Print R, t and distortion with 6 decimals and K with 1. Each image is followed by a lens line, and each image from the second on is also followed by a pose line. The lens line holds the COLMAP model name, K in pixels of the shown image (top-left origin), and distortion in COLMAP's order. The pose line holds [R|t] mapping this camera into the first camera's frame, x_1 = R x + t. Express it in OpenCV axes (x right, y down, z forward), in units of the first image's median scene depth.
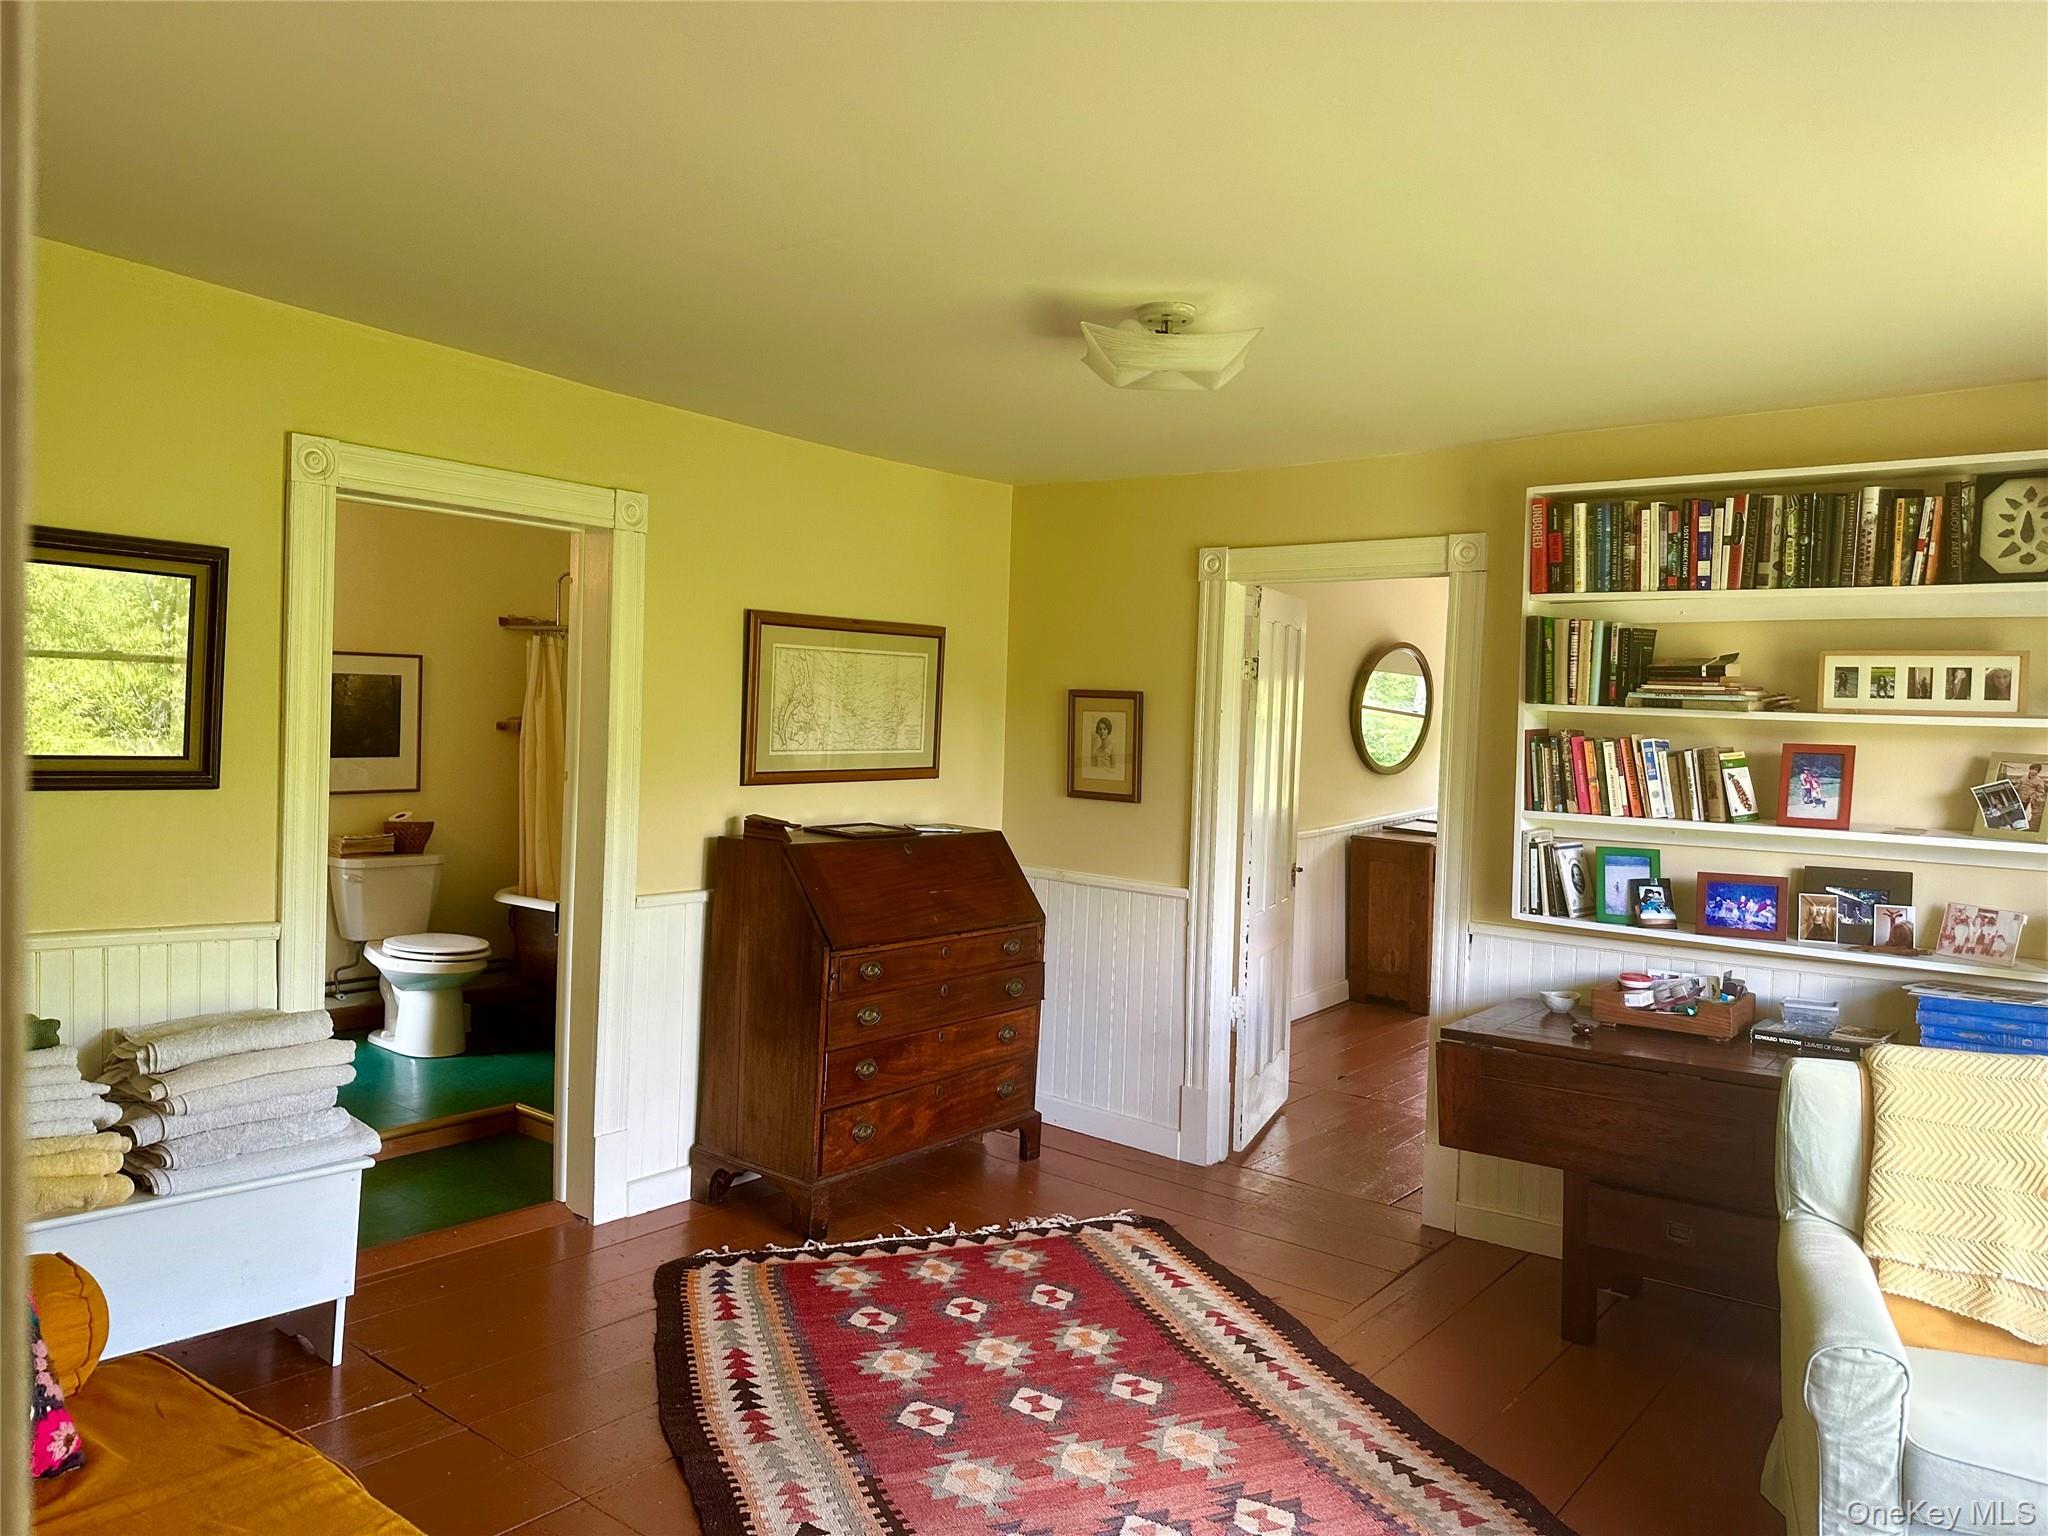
lens RADIAL K [[1456.9, 0, 1062.8], [0, 1456.9, 752.4], [0, 0, 1]] dist [0.009005, -0.000460]
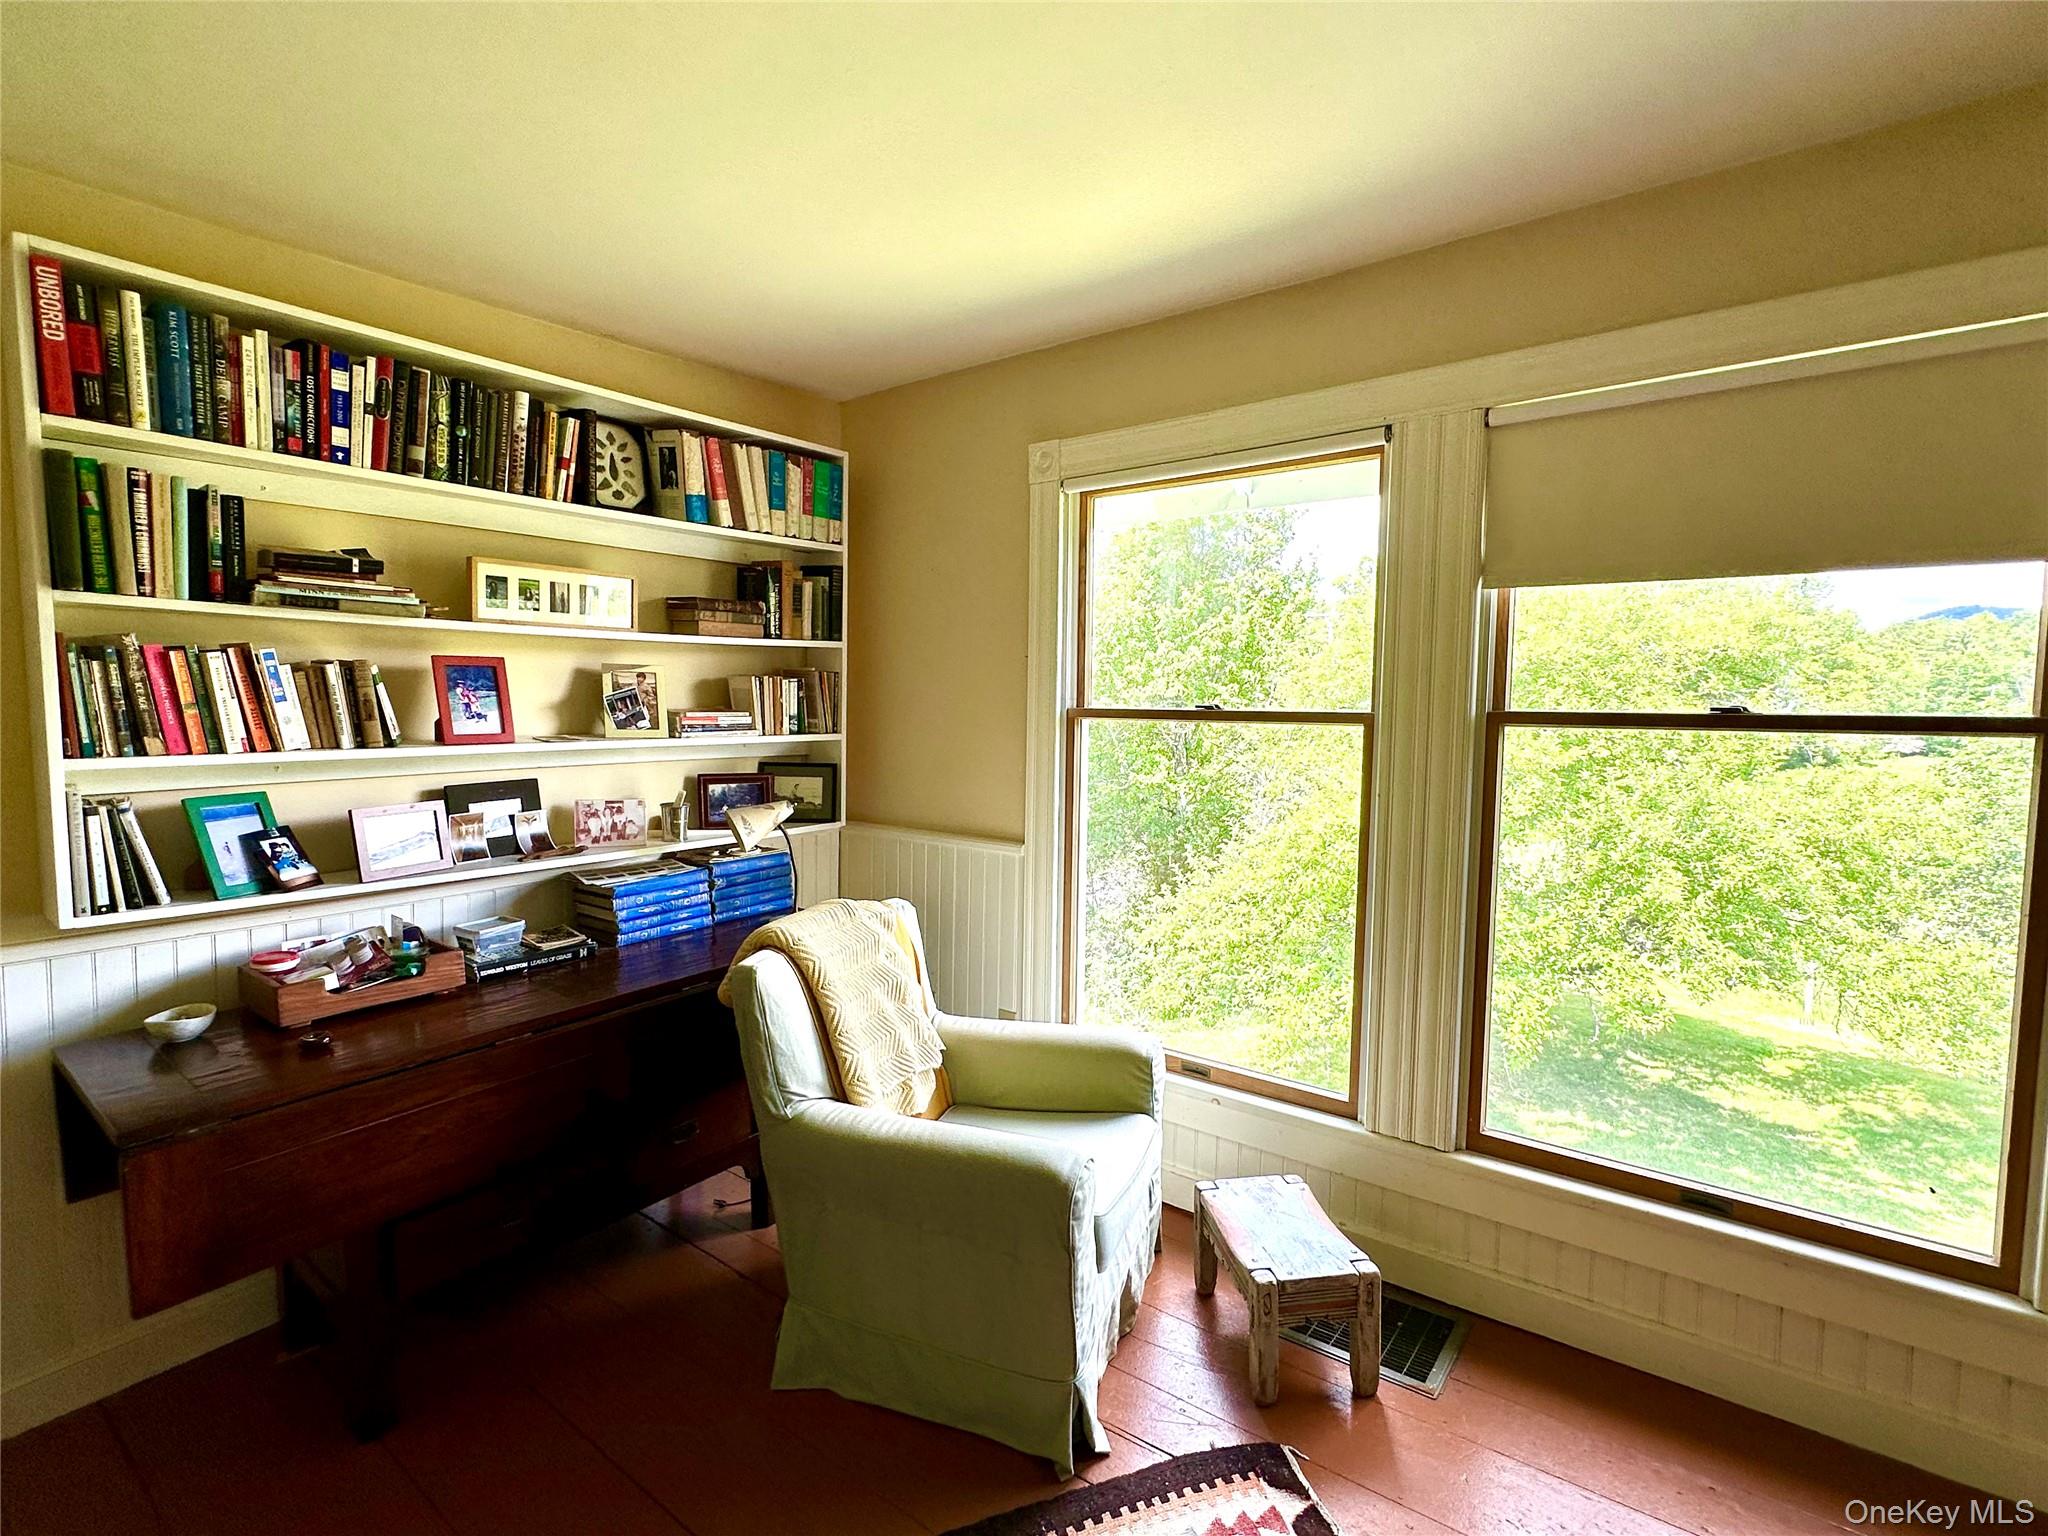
lens RADIAL K [[963.8, 0, 1024.0], [0, 963.8, 768.0], [0, 0, 1]] dist [-0.002516, 0.000081]
pose [[0.008826, -0.103794, 0.994560, -0.108334], [0.020182, 0.994414, 0.103599, 0.009262], [-0.999757, 0.019157, 0.010872, 0.622814]]
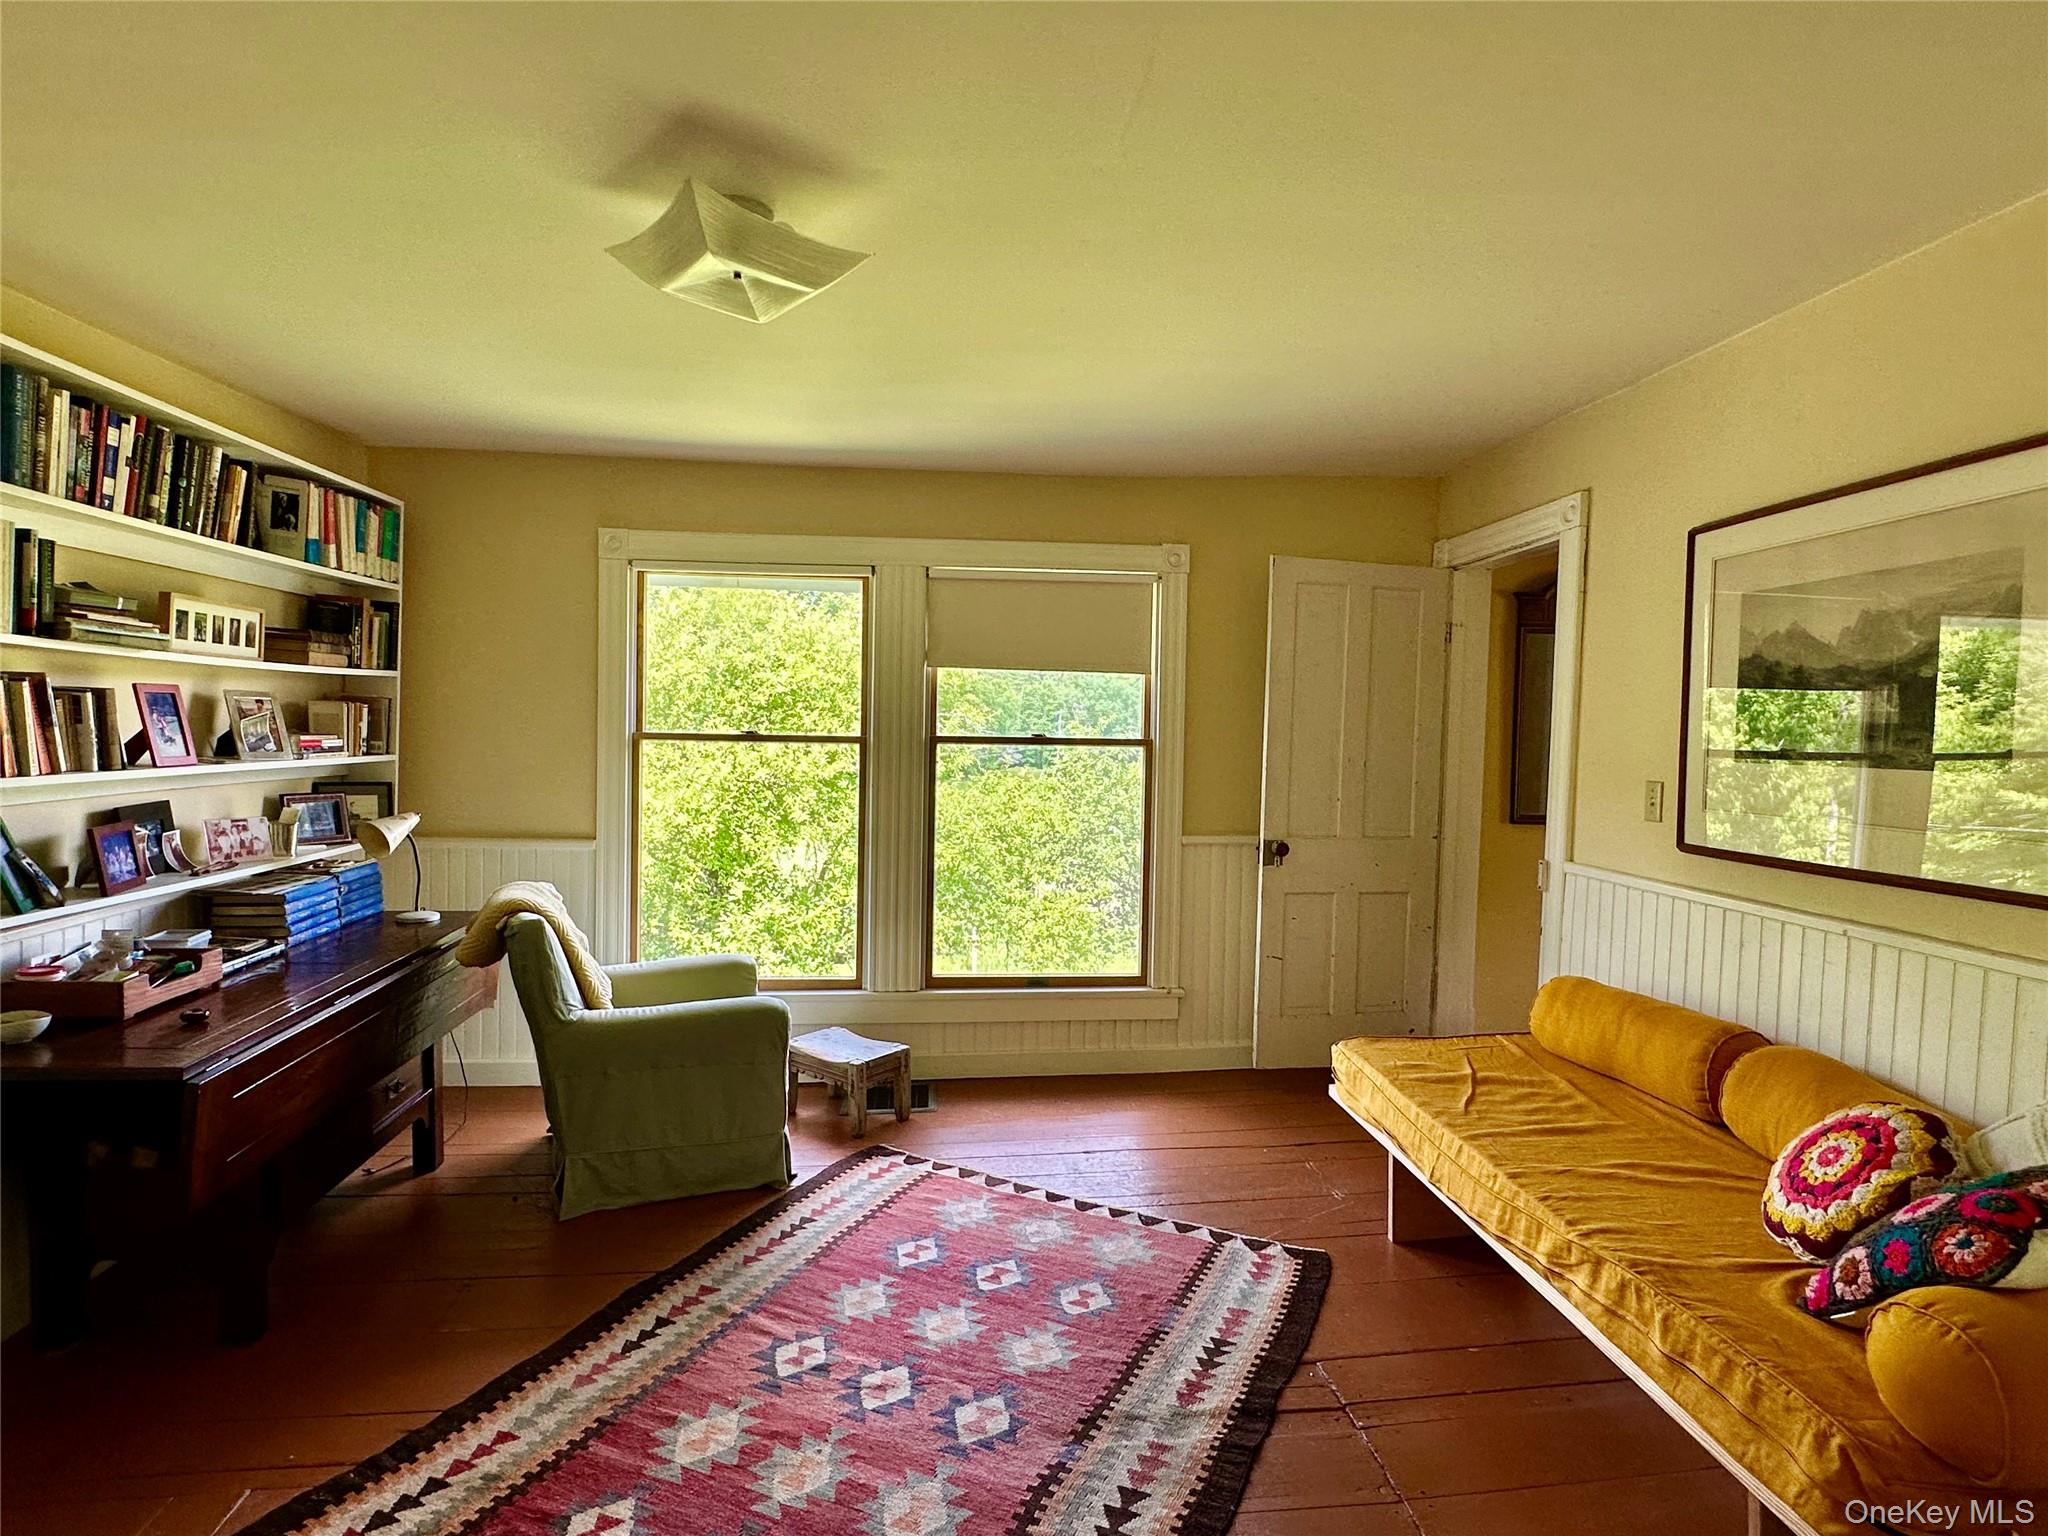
lens RADIAL K [[1074.9, 0, 1024.0], [0, 1074.9, 768.0], [0, 0, 1]] dist [-0.010835, -0.000355]
pose [[-0.677968, -0.074202, 0.731336, -0.427431], [-0.020997, 0.996441, 0.081636, -0.019895], [-0.734791, 0.039991, -0.677113, 1.043972]]
